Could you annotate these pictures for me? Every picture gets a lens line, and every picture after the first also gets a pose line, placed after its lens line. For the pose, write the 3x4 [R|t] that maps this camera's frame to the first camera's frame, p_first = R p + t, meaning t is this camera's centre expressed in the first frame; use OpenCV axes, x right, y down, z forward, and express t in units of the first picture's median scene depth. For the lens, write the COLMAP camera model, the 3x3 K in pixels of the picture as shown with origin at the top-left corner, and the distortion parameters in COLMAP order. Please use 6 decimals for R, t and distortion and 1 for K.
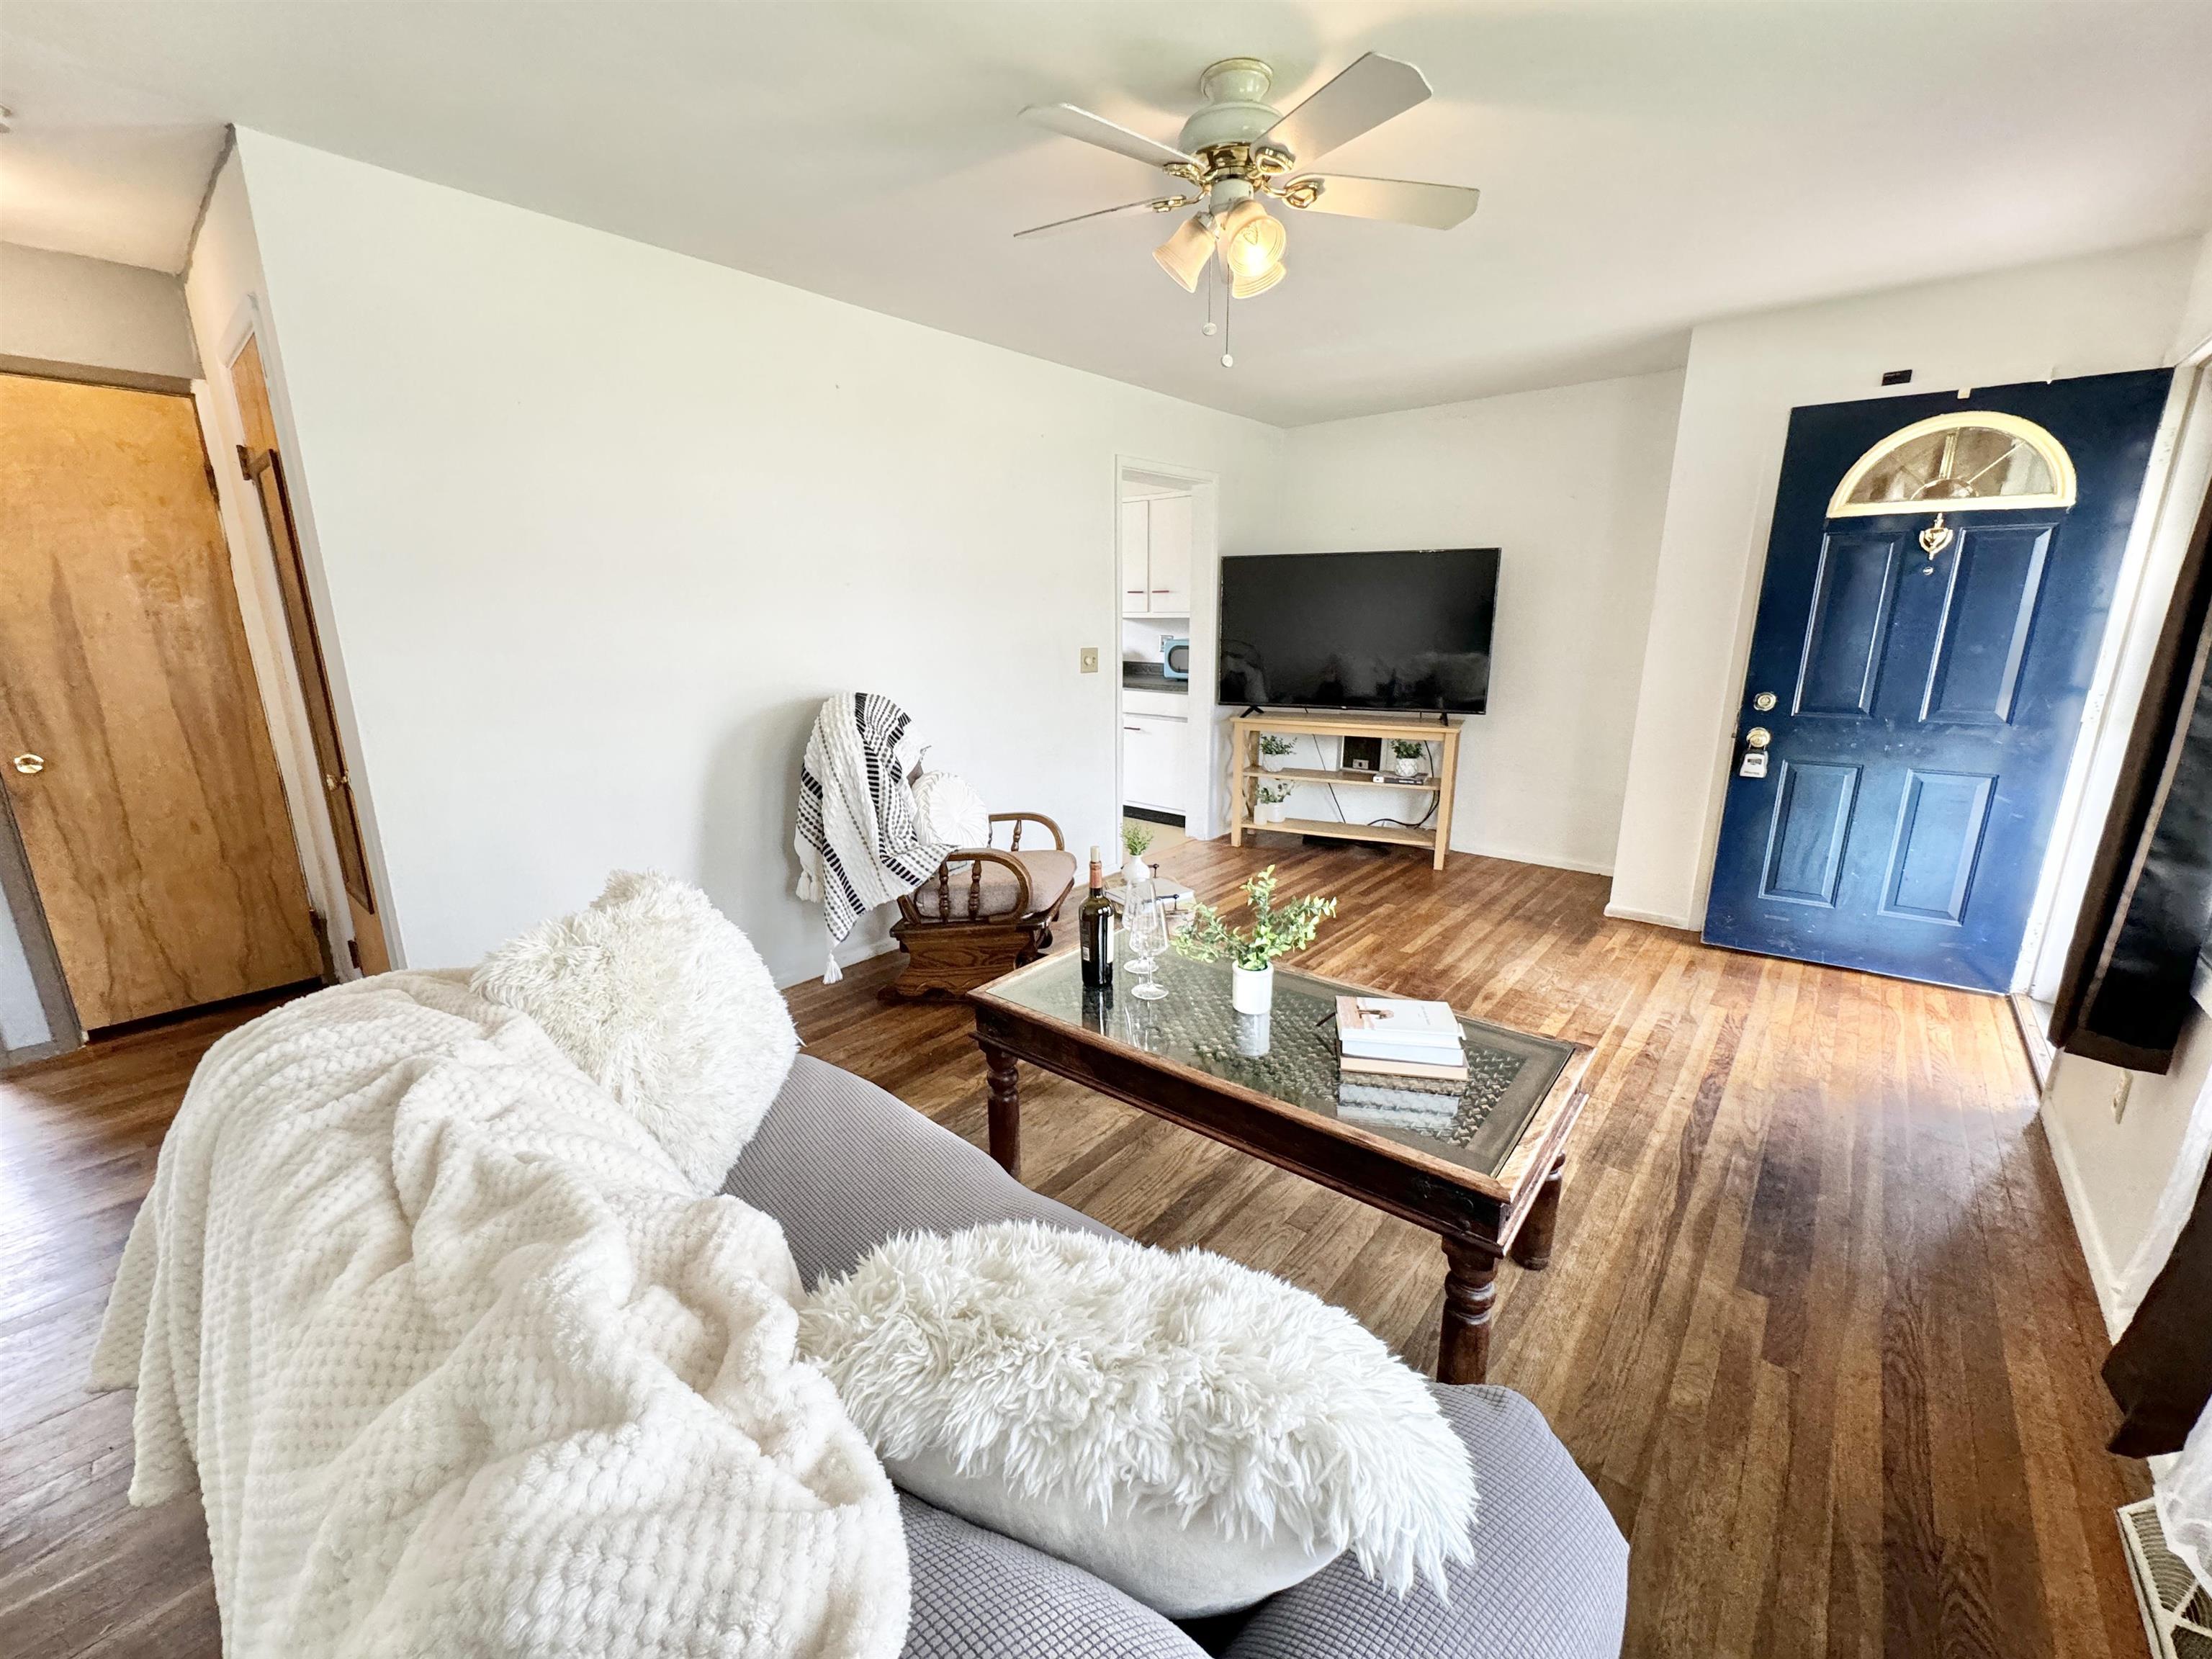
lens RADIAL K [[879.7, 0, 1108.4], [0, 879.7, 830.6], [0, 0, 1]] dist [-0.002523, -0.000094]
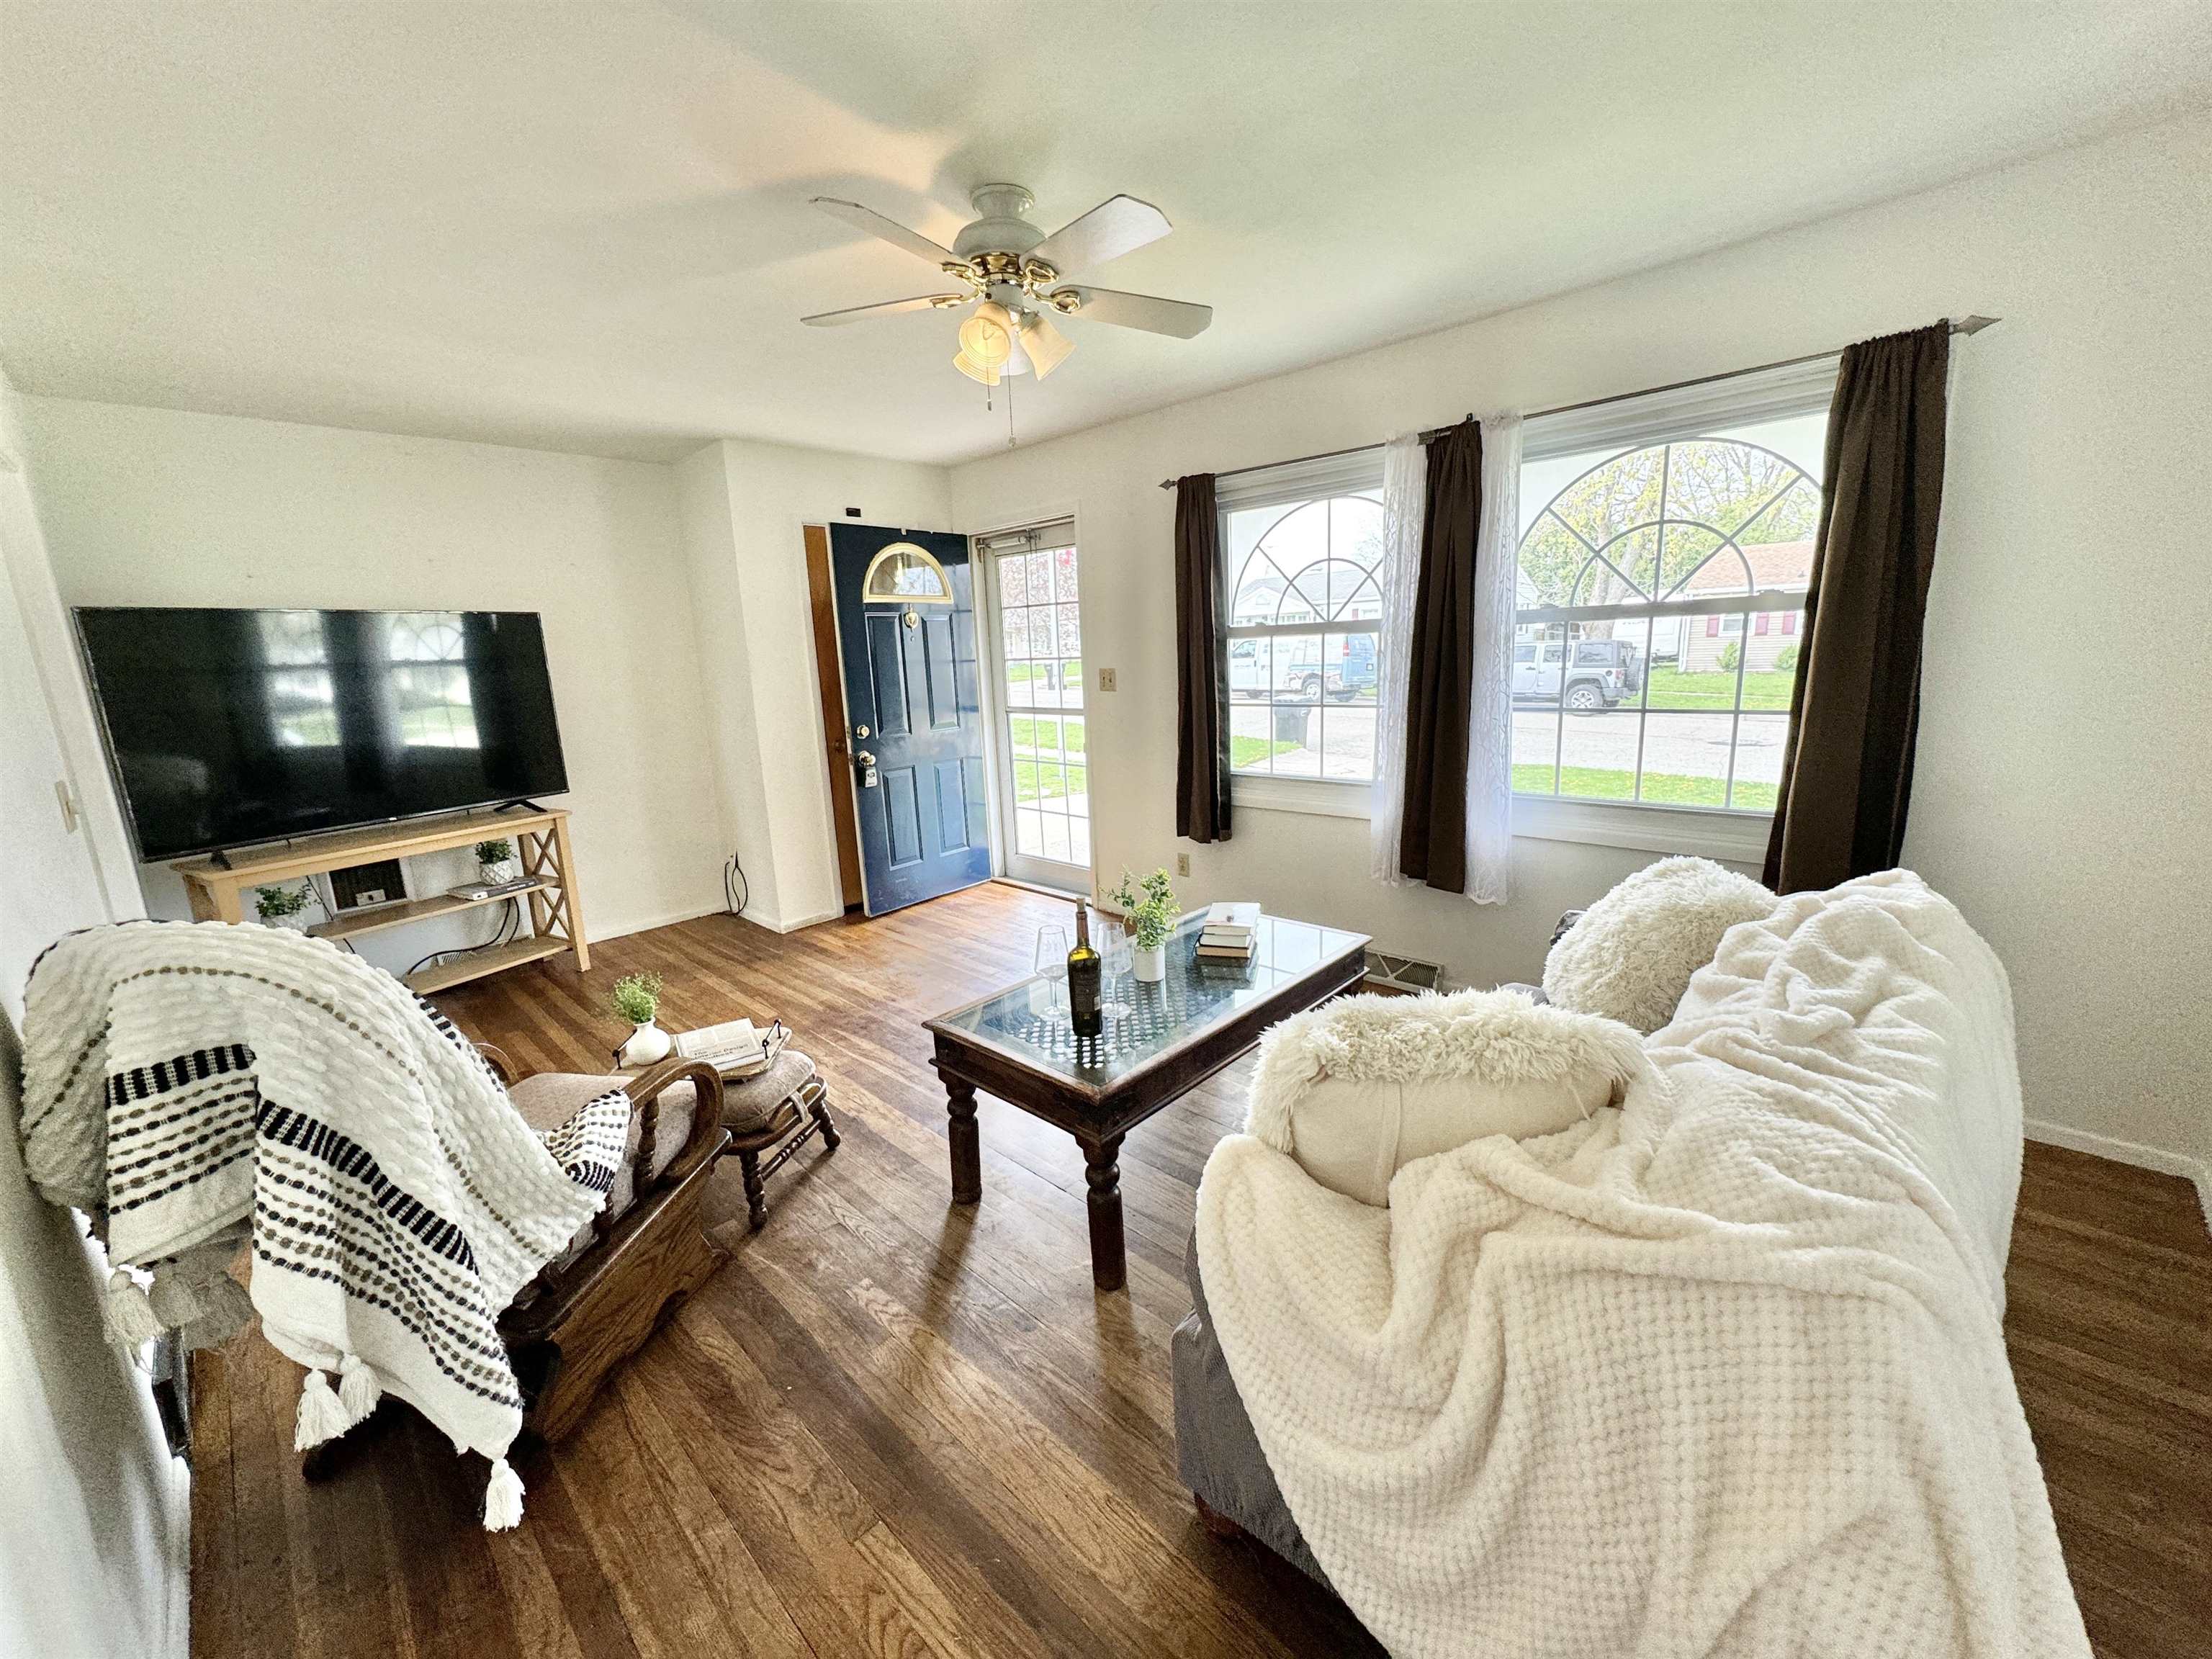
lens RADIAL K [[879.7, 0, 1108.4], [0, 879.7, 830.6], [0, 0, 1]] dist [-0.002523, -0.000094]
pose [[0.058108, -0.199940, 0.978084, -0.550772], [0.281866, 0.943163, 0.176056, -0.122898], [-0.957692, 0.265459, 0.111161, 0.473873]]
